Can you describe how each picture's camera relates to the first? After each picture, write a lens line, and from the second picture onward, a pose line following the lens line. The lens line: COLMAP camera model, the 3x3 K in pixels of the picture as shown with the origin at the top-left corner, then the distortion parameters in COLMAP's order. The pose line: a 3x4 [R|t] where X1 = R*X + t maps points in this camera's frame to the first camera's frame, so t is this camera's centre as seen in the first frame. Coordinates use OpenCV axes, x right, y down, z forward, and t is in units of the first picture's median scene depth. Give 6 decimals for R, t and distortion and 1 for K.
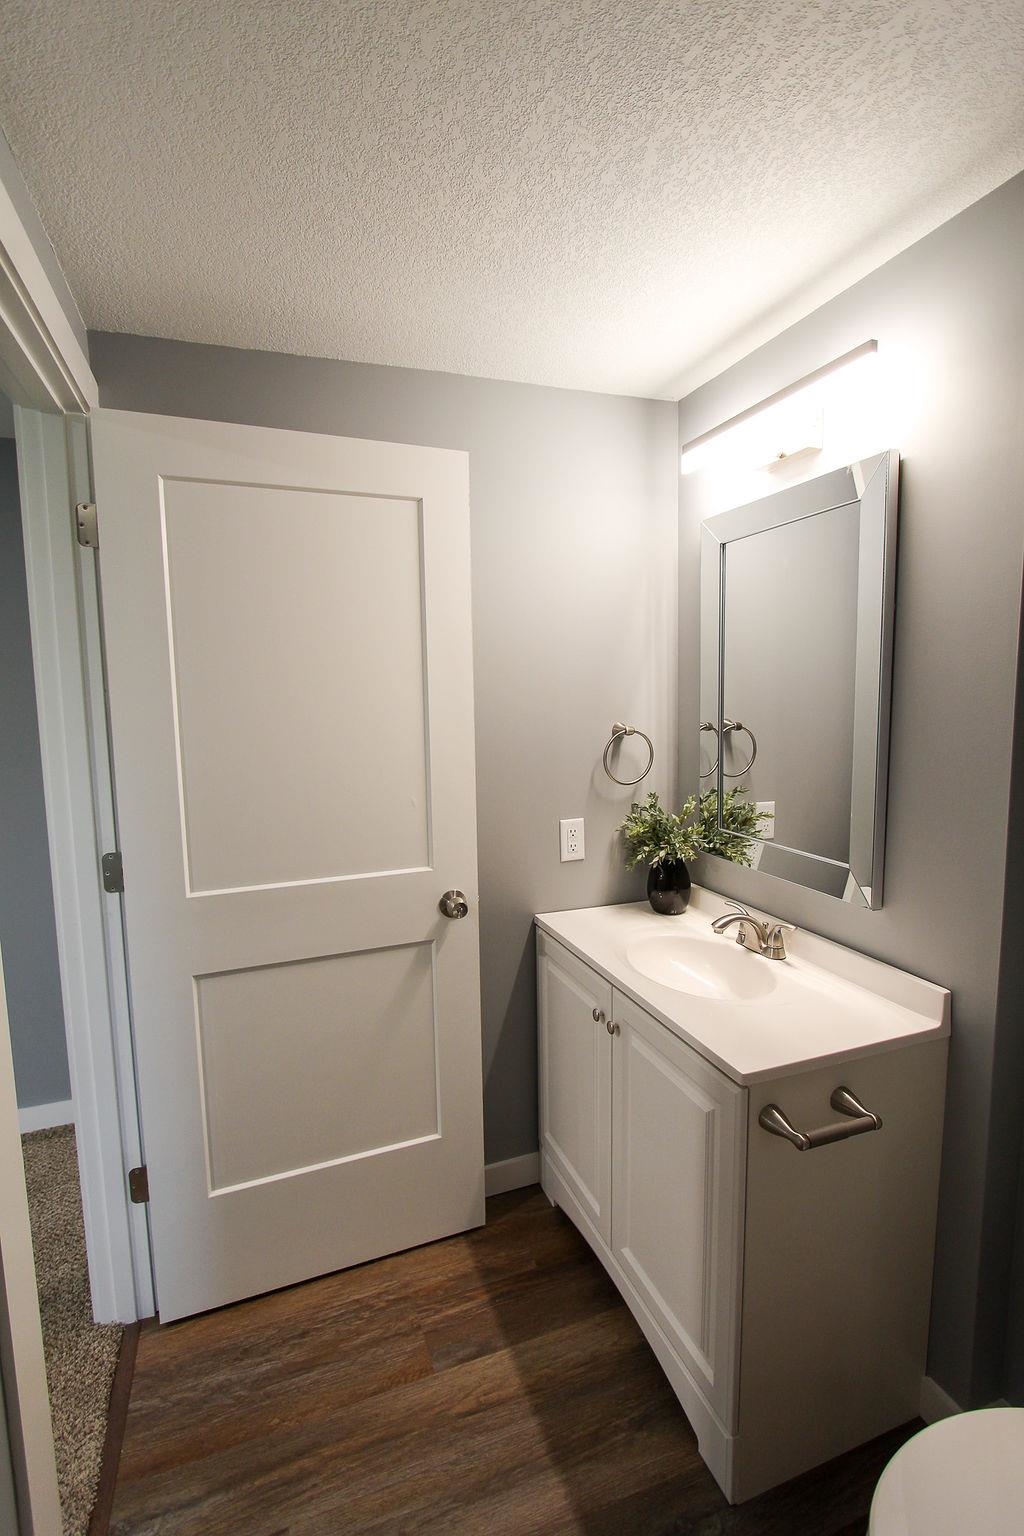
lens RADIAL K [[710.4, 0, 506.8], [0, 710.4, 766.5], [0, 0, 1]] dist [-0.014298, 0.001856]
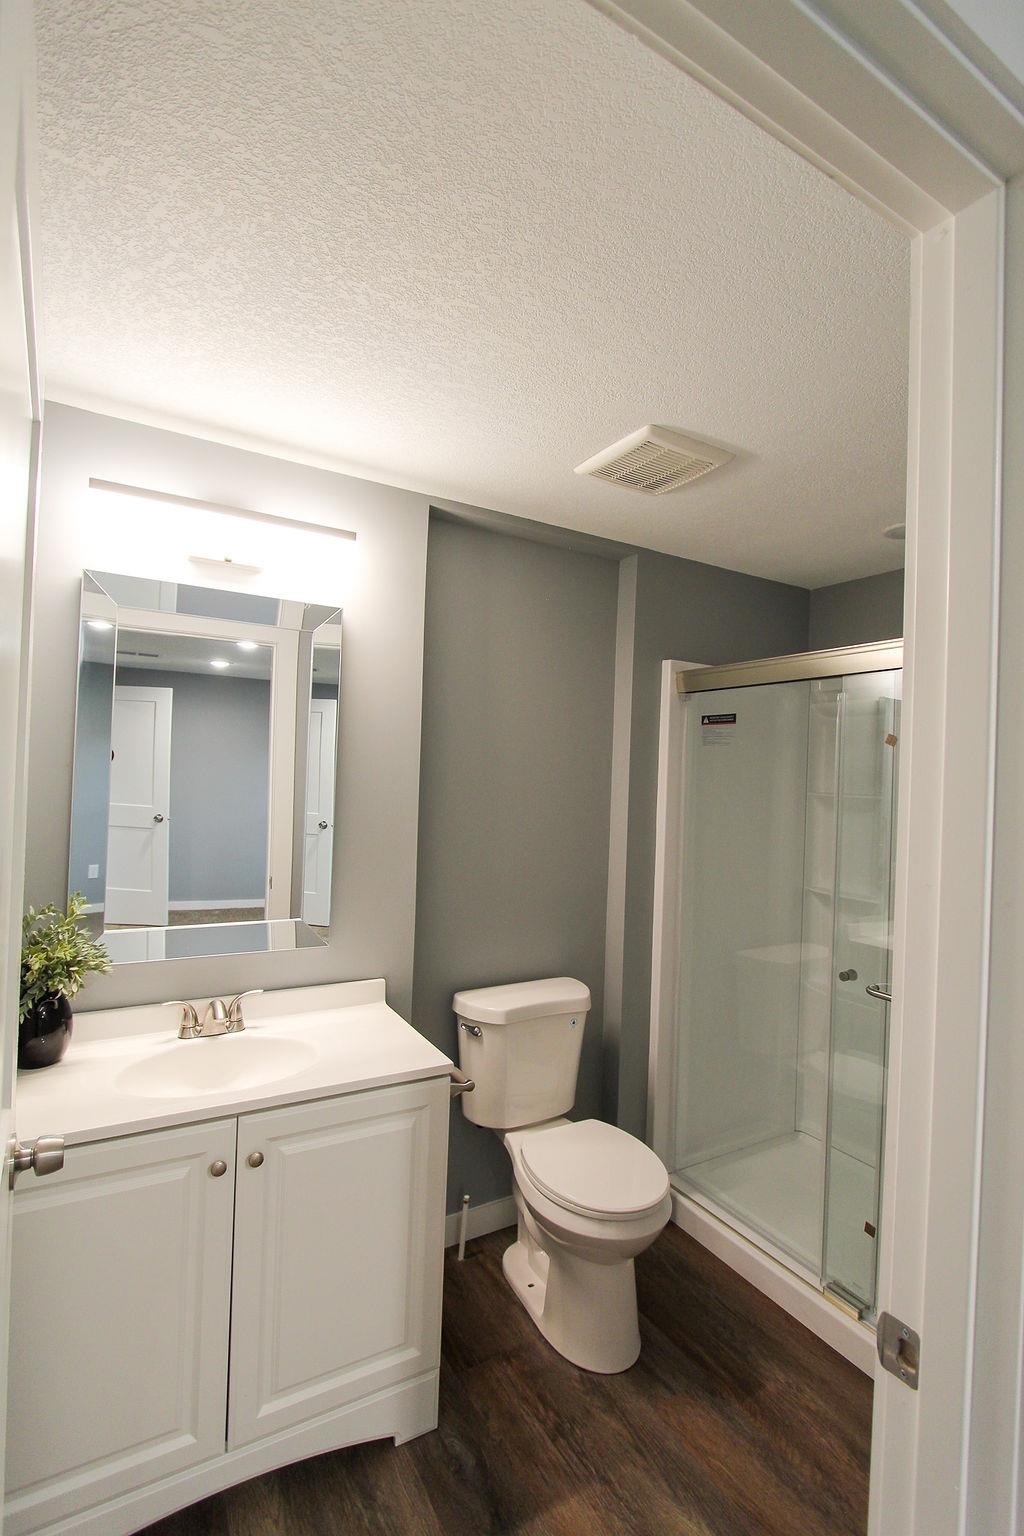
lens RADIAL K [[724.4, 0, 510.8], [0, 724.4, 786.3], [0, 0, 1]] dist [0.001623, 0.000900]
pose [[-0.160688, 0.016817, 0.986862, -0.784232], [0.079264, 0.996845, -0.004081, -0.053582], [-0.983817, 0.077567, -0.161514, 0.785852]]
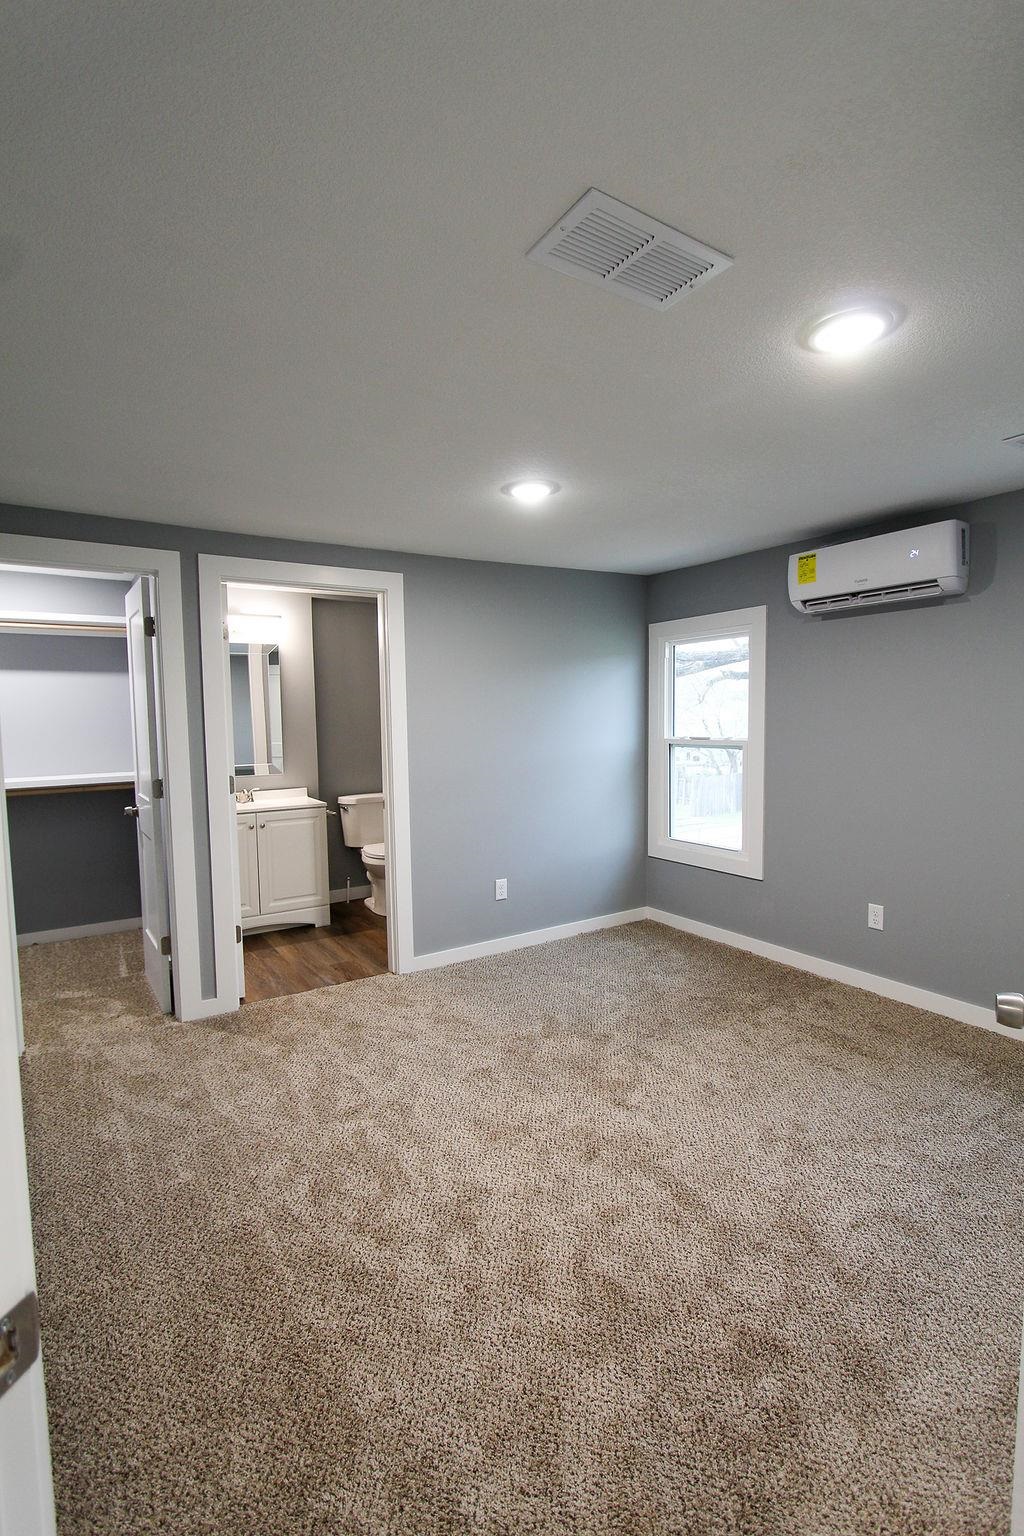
lens RADIAL K [[710.4, 0, 506.8], [0, 710.4, 766.5], [0, 0, 1]] dist [-0.014298, 0.001856]
pose [[-0.205060, -0.056436, 0.977121, -2.798089], [0.128634, 0.988122, 0.084067, 0.017880], [-0.970260, 0.142930, -0.195365, 0.557136]]
